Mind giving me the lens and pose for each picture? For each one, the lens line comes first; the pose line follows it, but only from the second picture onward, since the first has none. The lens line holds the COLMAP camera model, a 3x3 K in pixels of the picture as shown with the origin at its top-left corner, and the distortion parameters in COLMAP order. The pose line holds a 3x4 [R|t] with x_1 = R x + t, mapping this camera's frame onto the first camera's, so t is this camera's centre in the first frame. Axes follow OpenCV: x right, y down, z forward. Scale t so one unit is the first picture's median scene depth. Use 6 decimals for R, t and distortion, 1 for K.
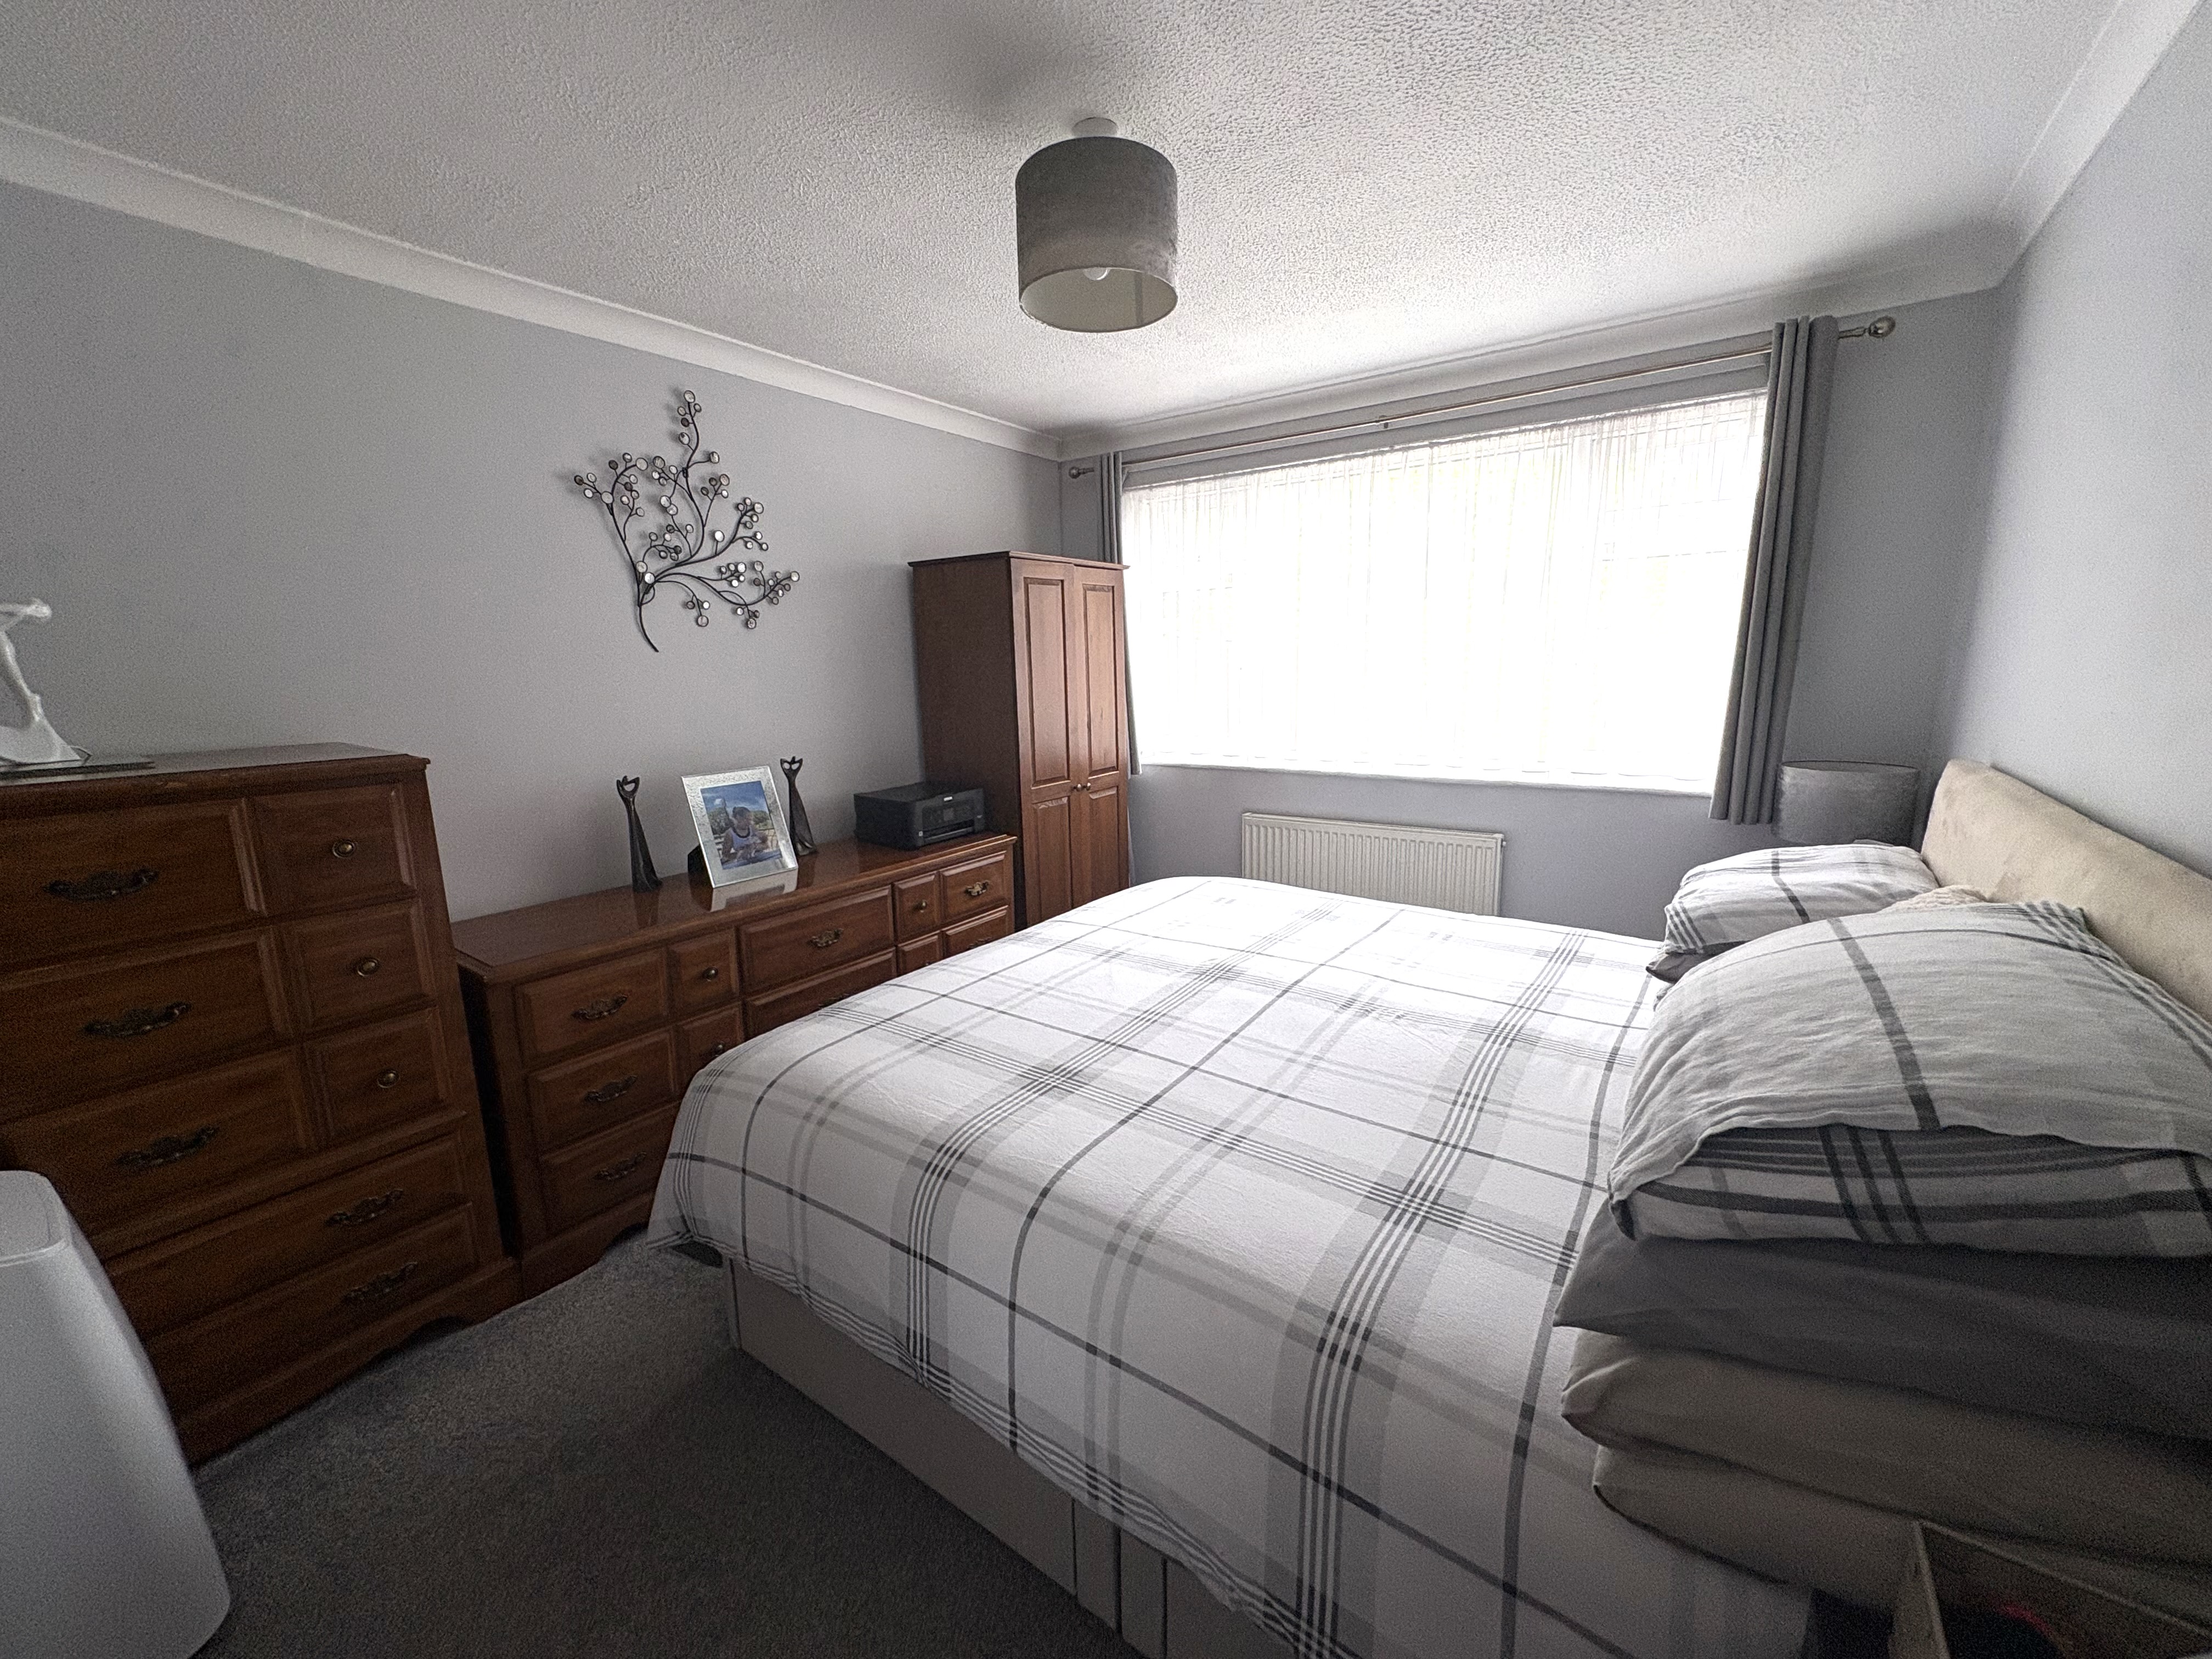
lens RADIAL K [[877.9, 0, 1101.2], [0, 877.9, 825.3], [0, 0, 1]] dist [-0.000161, -0.000069]
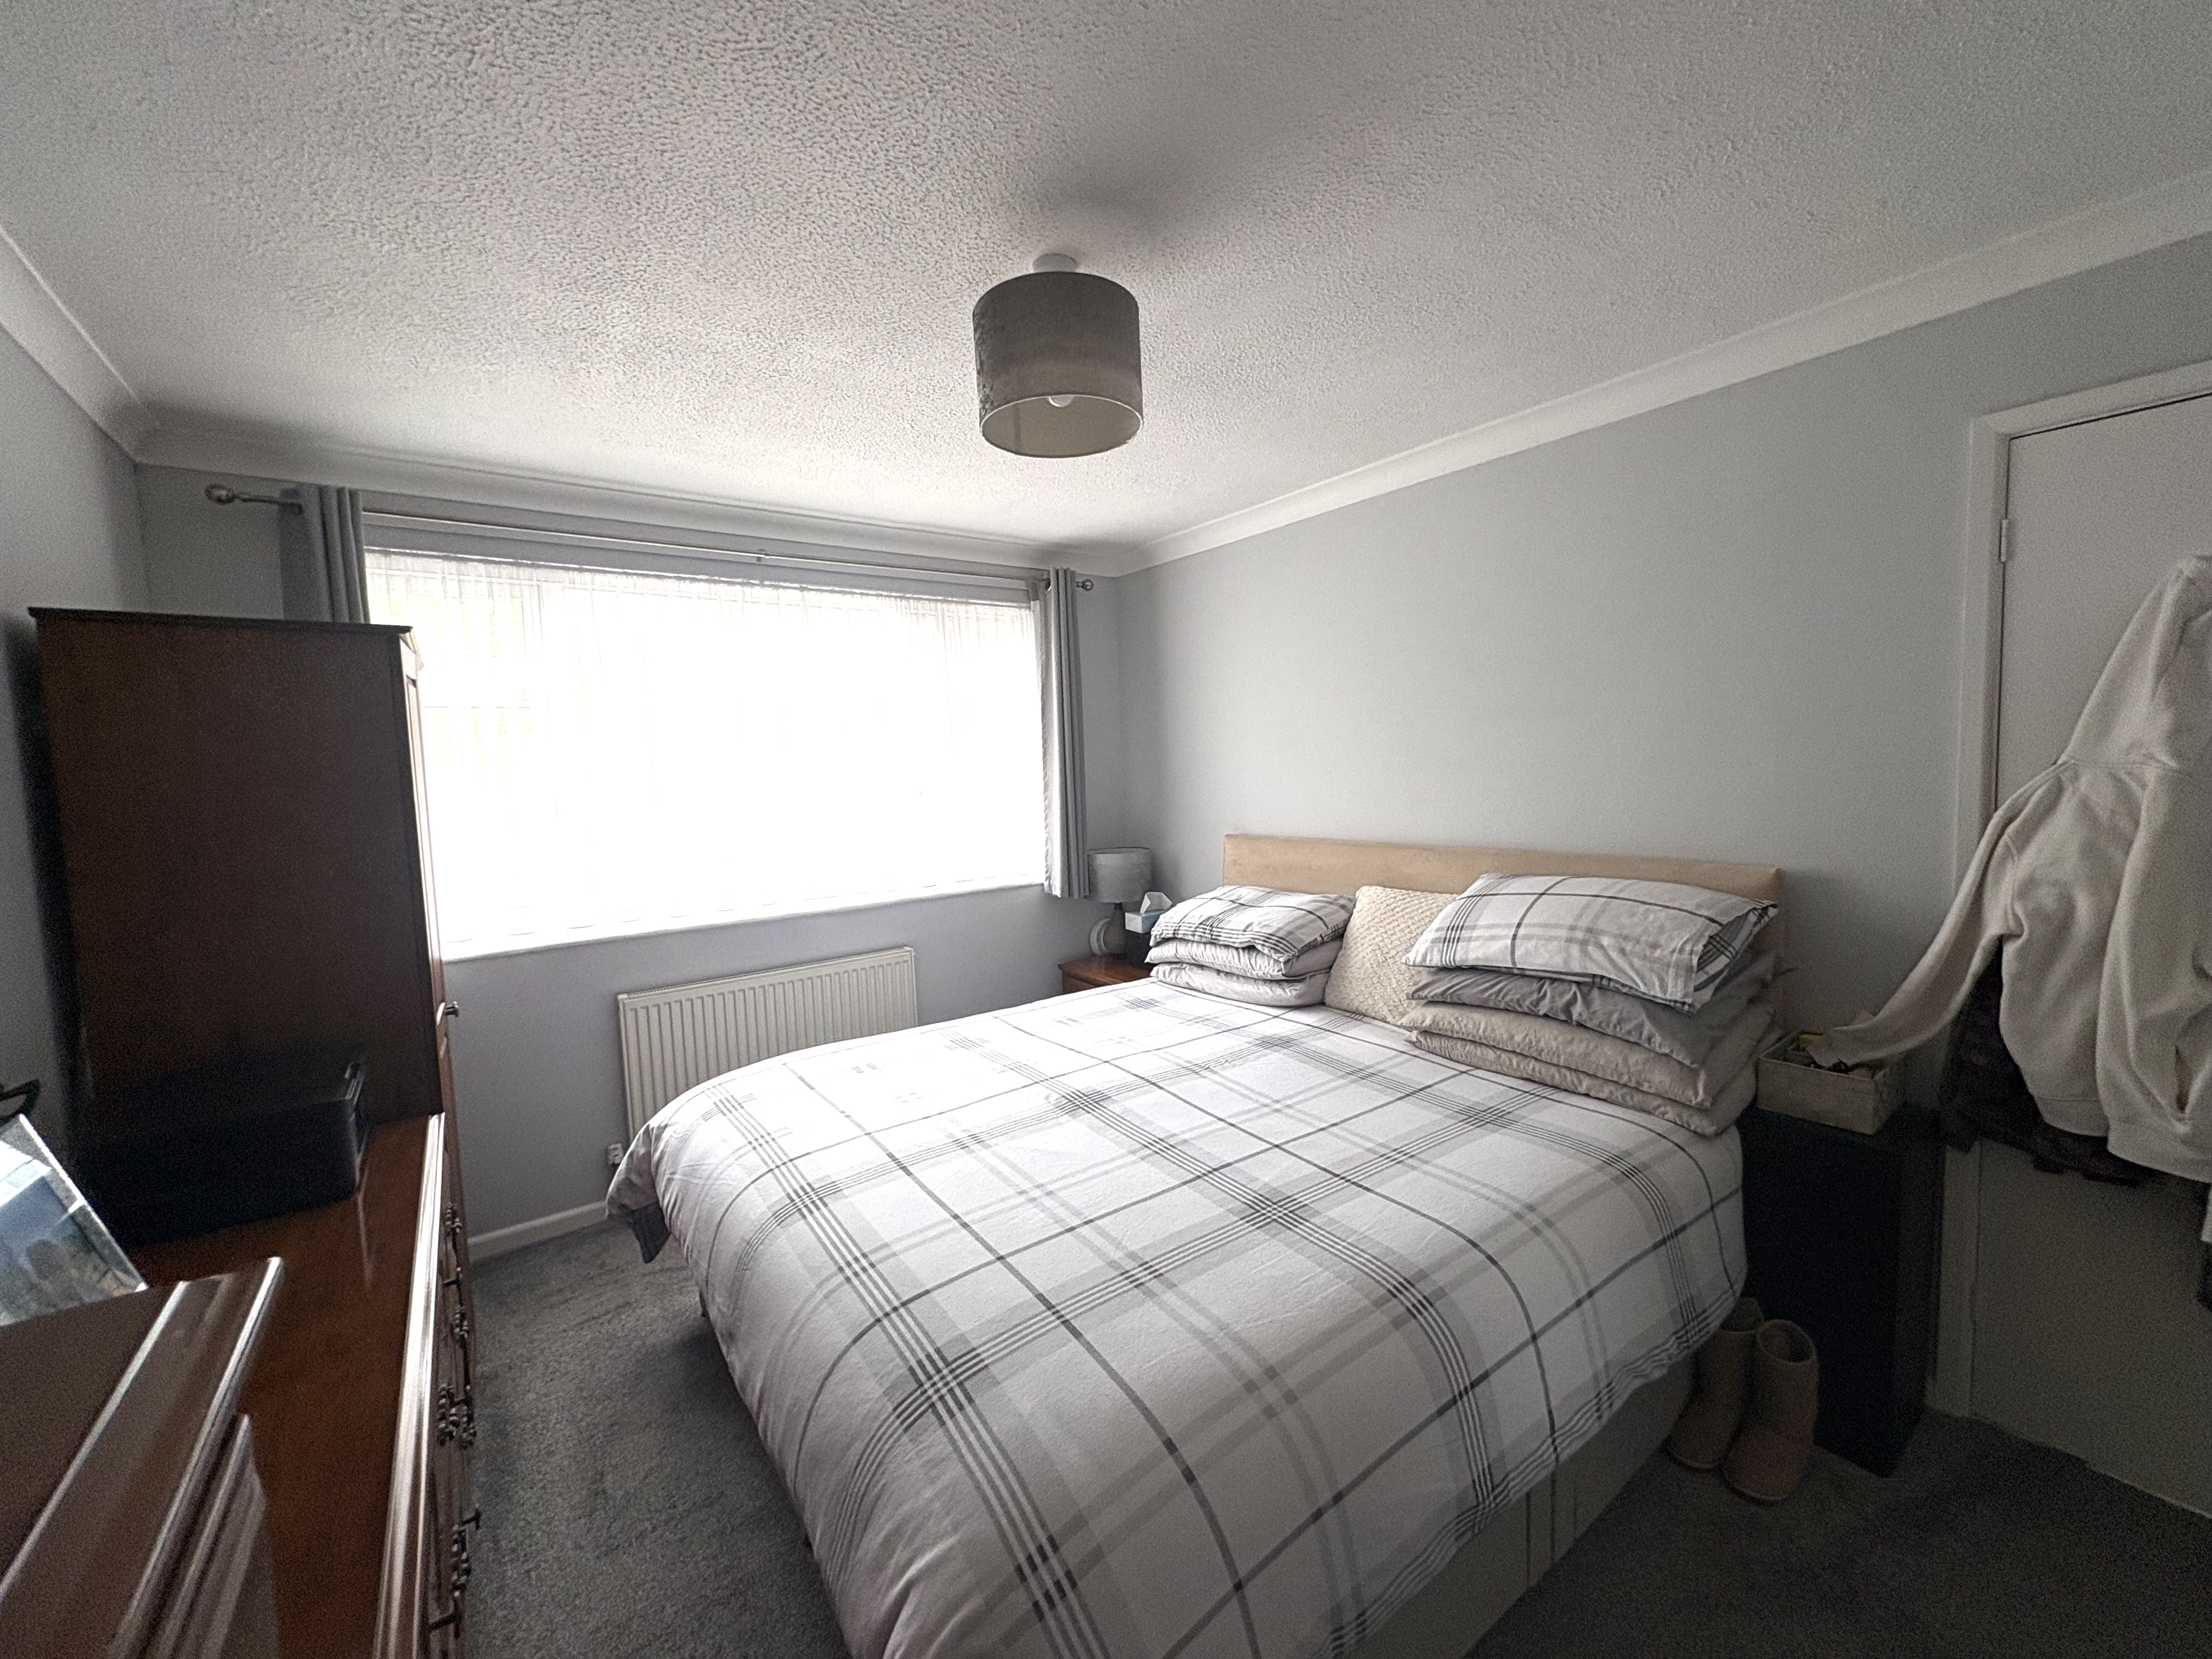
lens RADIAL K [[877.9, 0, 1111.0], [0, 877.9, 828.6], [0, 0, 1]] dist [-0.000161, -0.000069]
pose [[0.315010, -0.060238, 0.947175, -0.827164], [0.206109, 0.978509, -0.006316, -0.126521], [-0.926438, 0.197211, 0.320655, 0.642248]]
